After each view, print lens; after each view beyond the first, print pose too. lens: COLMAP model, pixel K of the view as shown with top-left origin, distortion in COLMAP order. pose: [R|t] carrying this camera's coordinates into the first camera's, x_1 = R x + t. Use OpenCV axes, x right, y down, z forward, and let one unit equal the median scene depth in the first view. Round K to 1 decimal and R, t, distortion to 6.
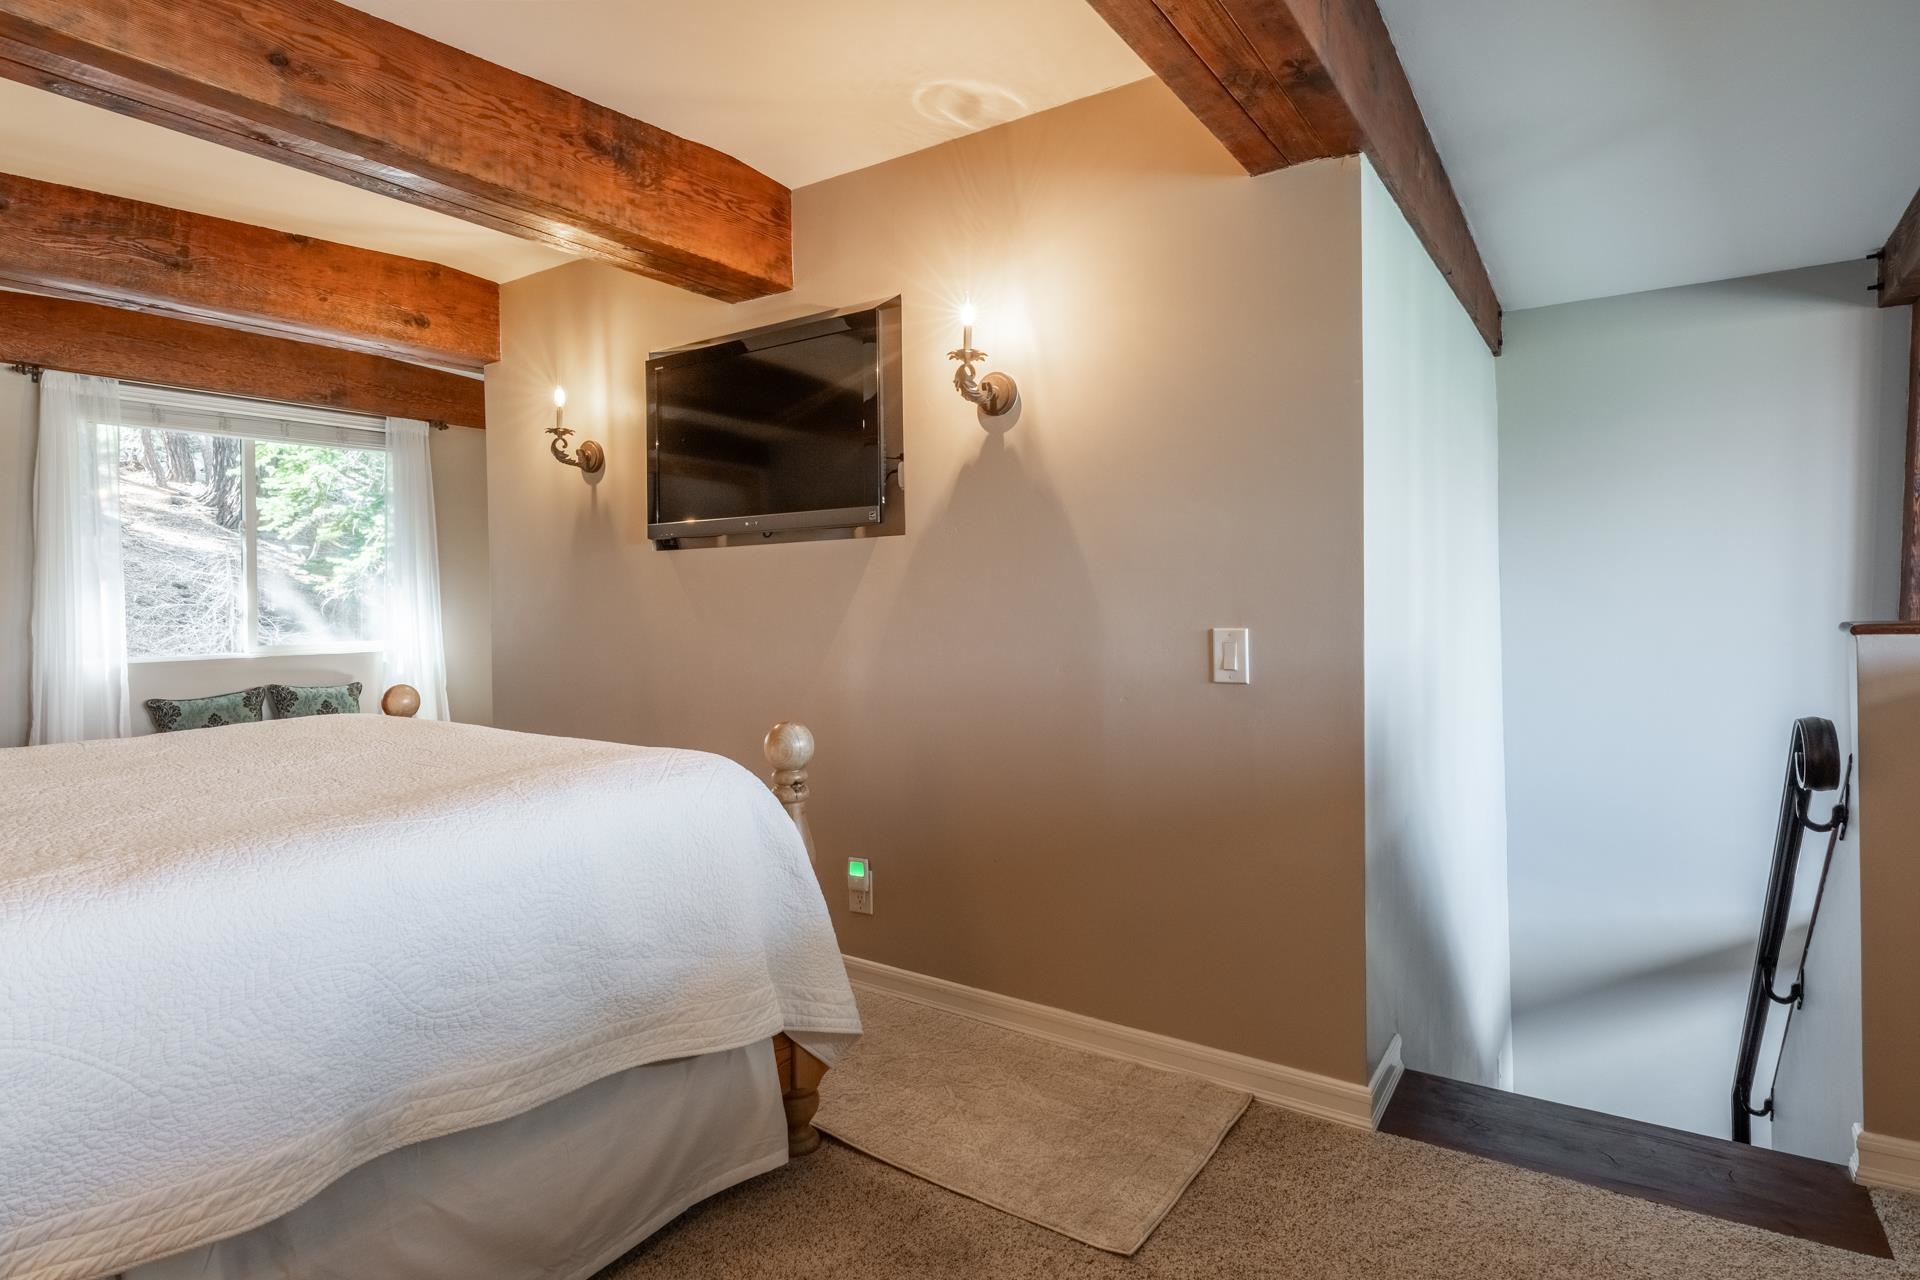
lens RADIAL K [[1004.1, 0, 937.8], [0, 1004.1, 618.7], [0, 0, 1]] dist [-0.002801, -0.000601]
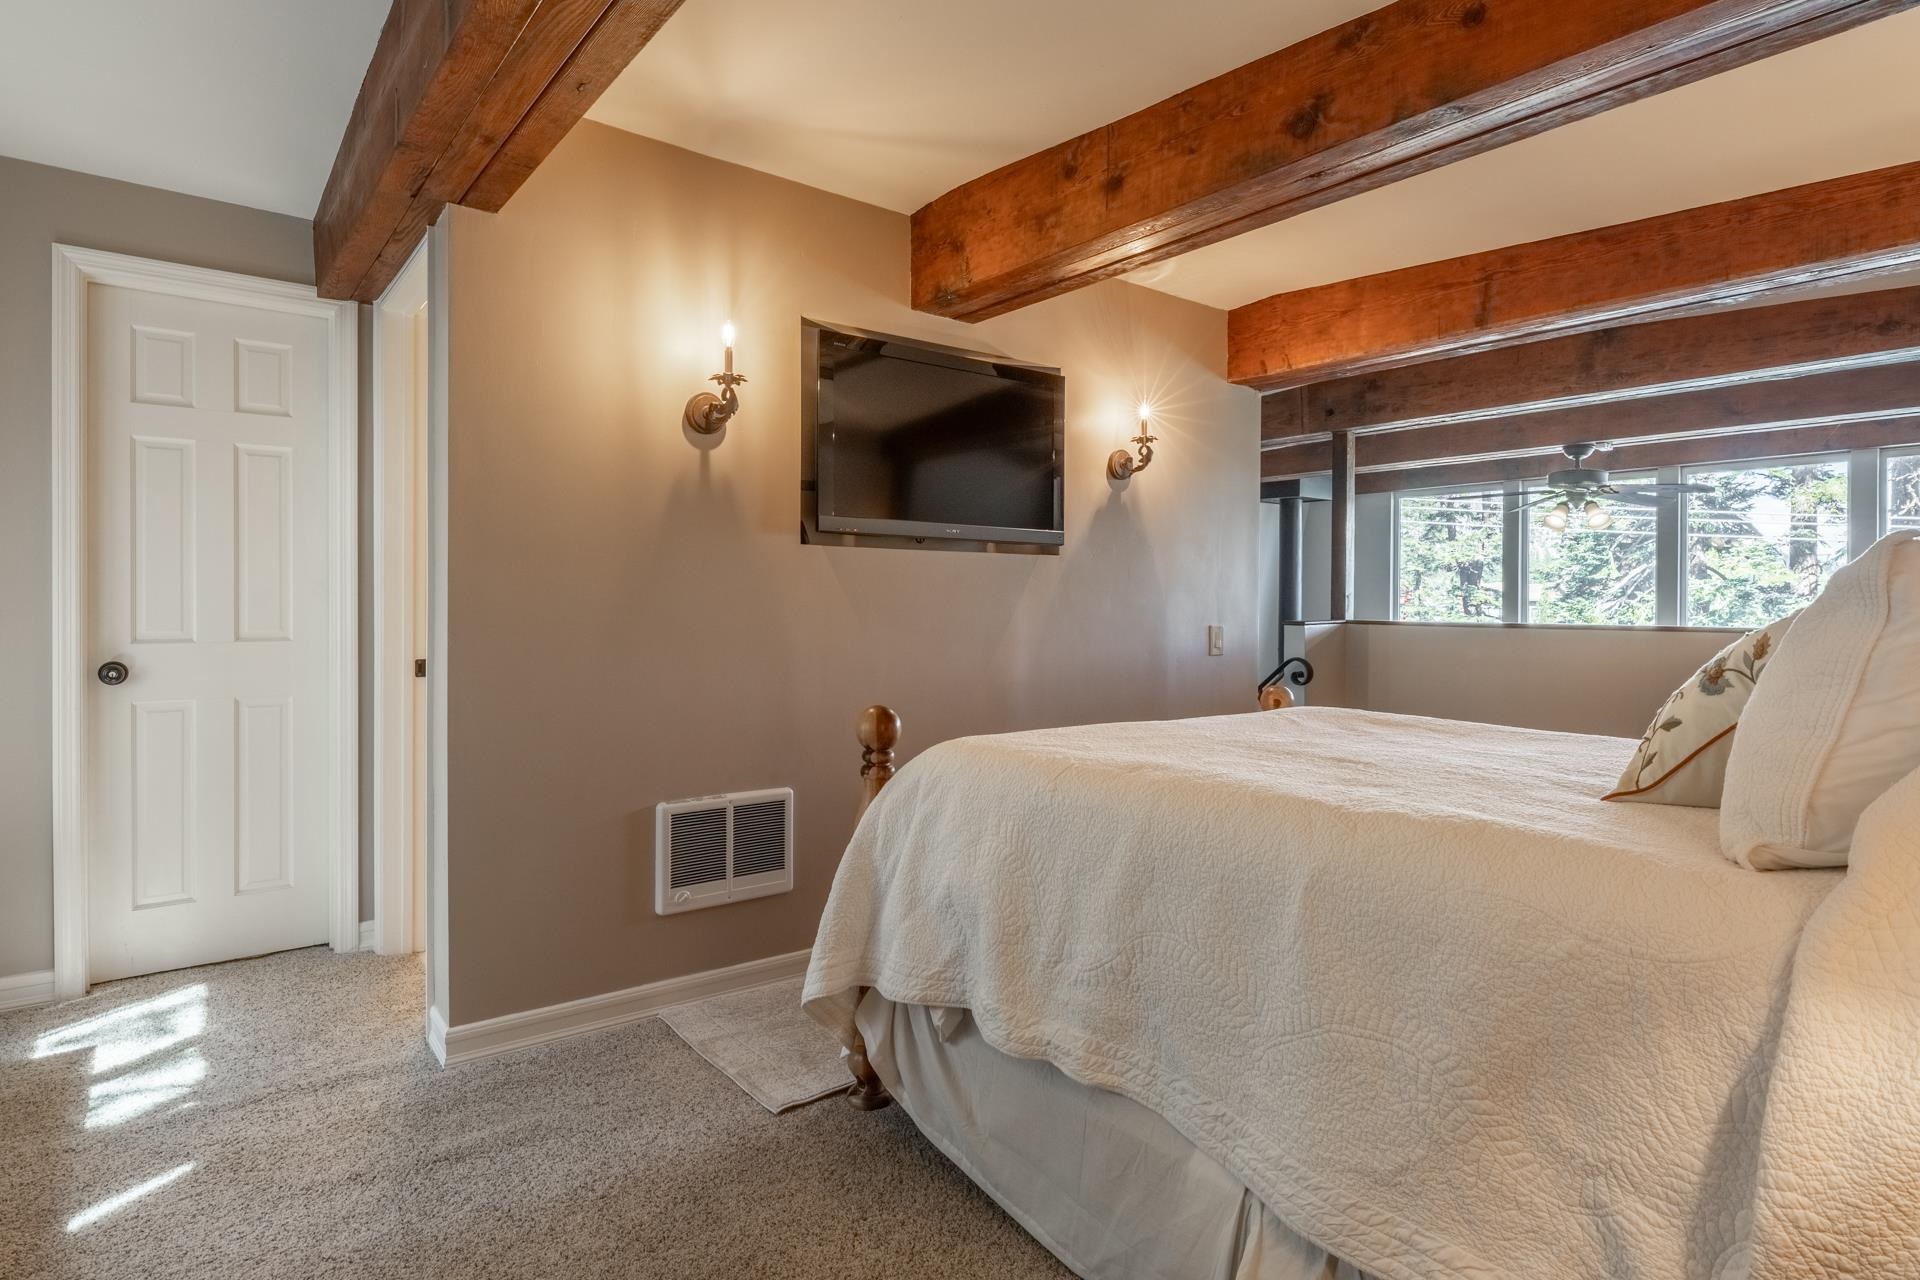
lens RADIAL K [[1004.1, 0, 937.8], [0, 1004.1, 618.7], [0, 0, 1]] dist [-0.002801, -0.000601]
pose [[0.298379, 0.005607, 0.954431, -1.086236], [0.013248, 0.999862, -0.010016, 0.006468], [-0.954356, 0.015633, 0.298264, 0.639840]]
